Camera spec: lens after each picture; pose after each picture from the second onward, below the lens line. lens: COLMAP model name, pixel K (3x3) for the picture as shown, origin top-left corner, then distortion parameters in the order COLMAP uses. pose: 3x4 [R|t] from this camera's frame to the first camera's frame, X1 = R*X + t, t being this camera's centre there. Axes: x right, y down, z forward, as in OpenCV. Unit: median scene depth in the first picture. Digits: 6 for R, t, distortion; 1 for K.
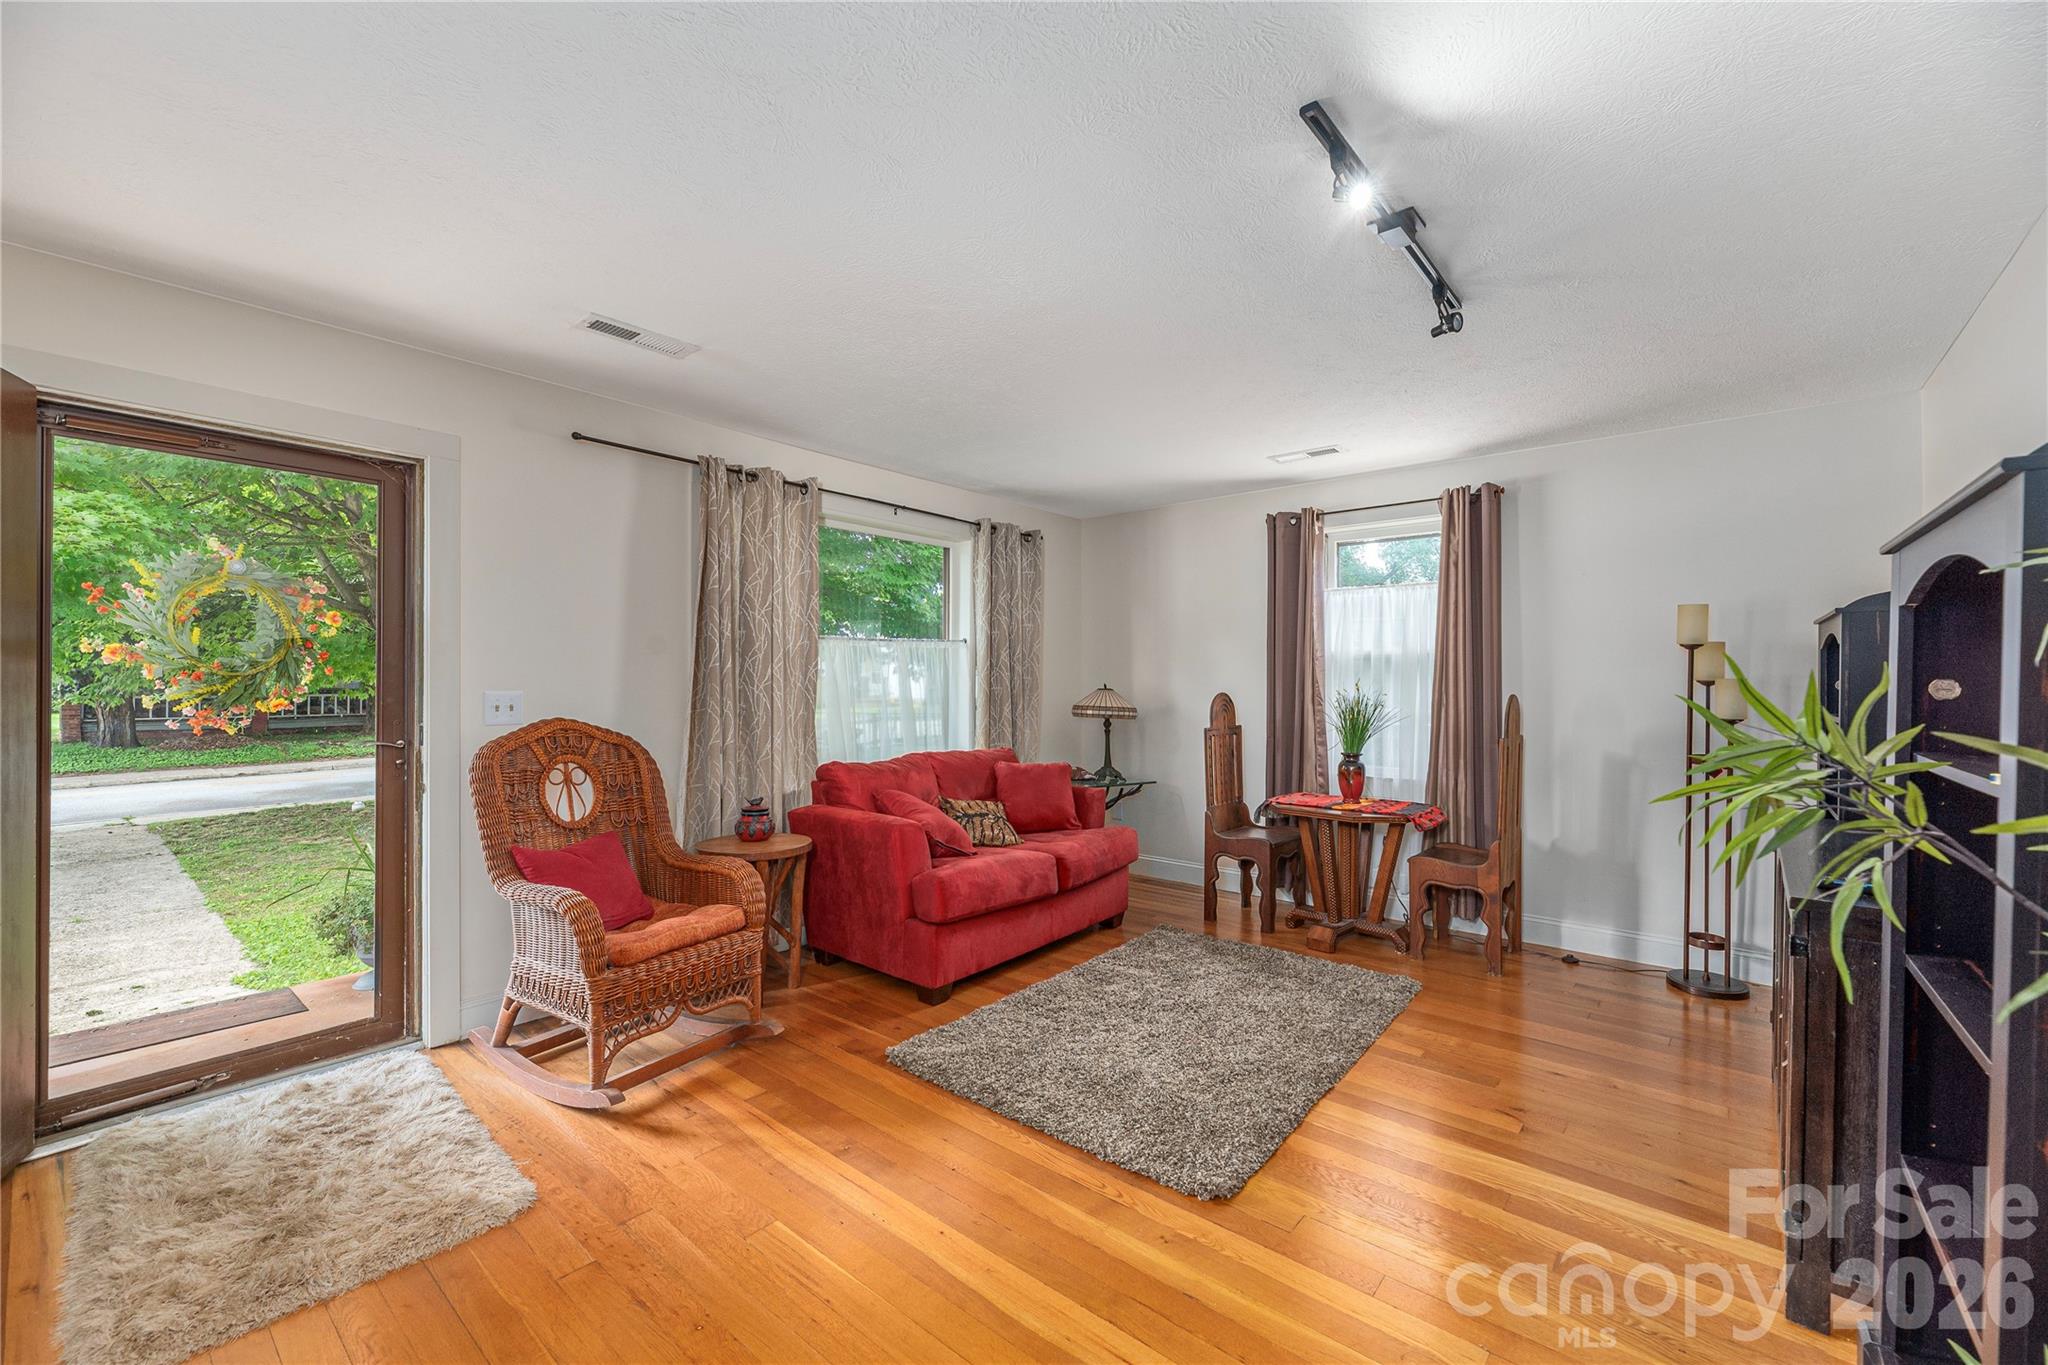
lens RADIAL K [[834.5, 0, 1039.5], [0, 834.5, 679.0], [0, 0, 1]] dist [-0.003529, -0.001092]
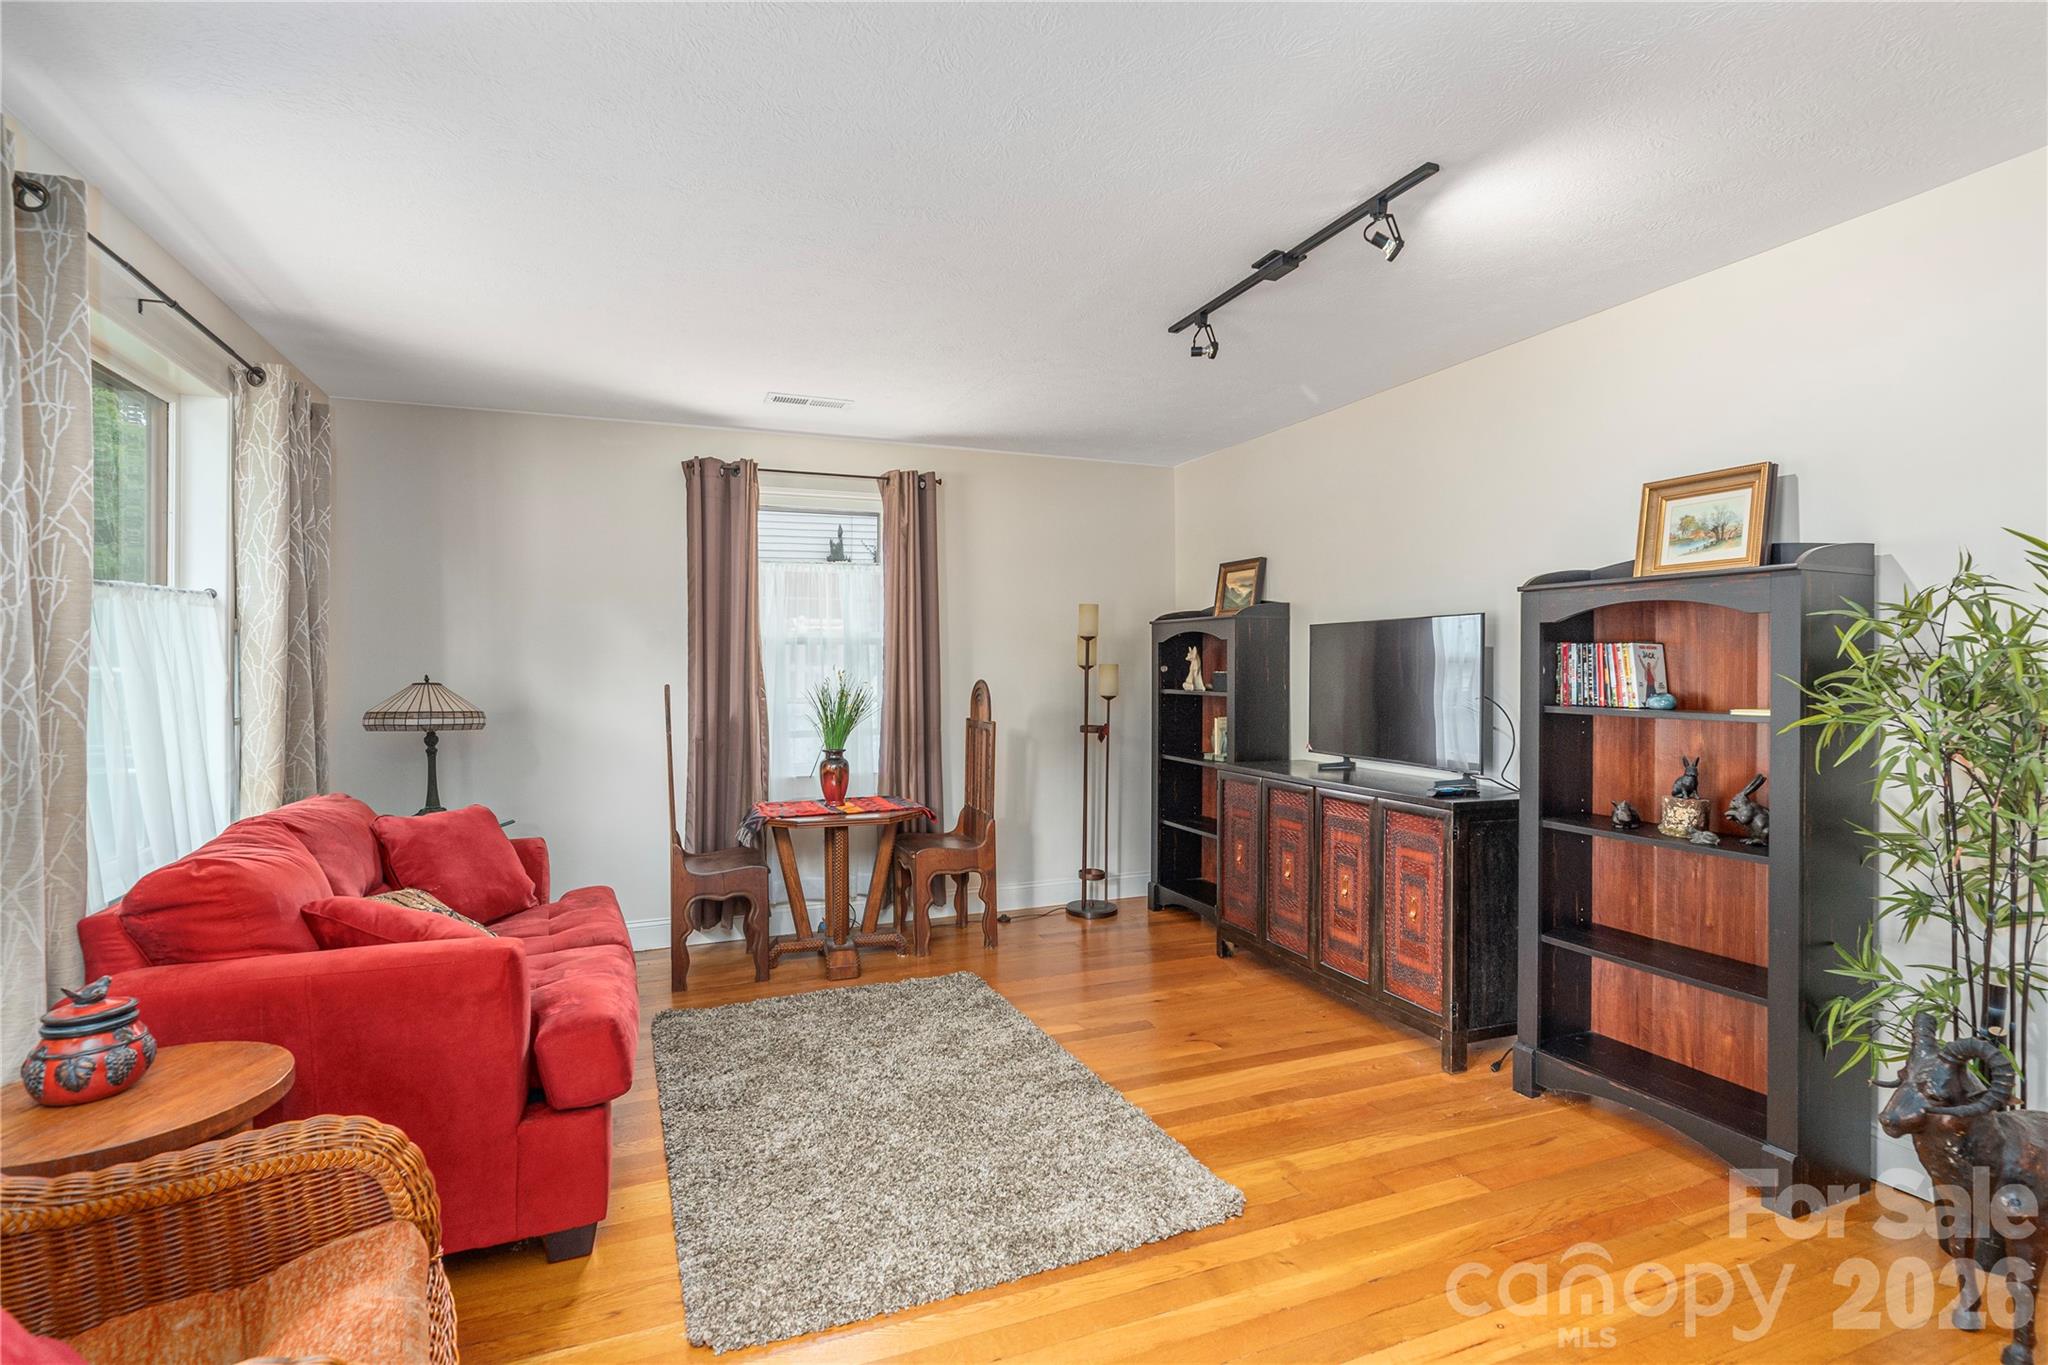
lens RADIAL K [[951.3, 0, 1037.7], [0, 951.3, 672.6], [0, 0, 1]] dist [-0.007634, -0.001774]
pose [[0.470284, -0.008342, 0.882475, -0.476879], [0.003855, 0.999965, 0.007398, 0.000745], [-0.882506, -0.000077, 0.470300, 0.389282]]
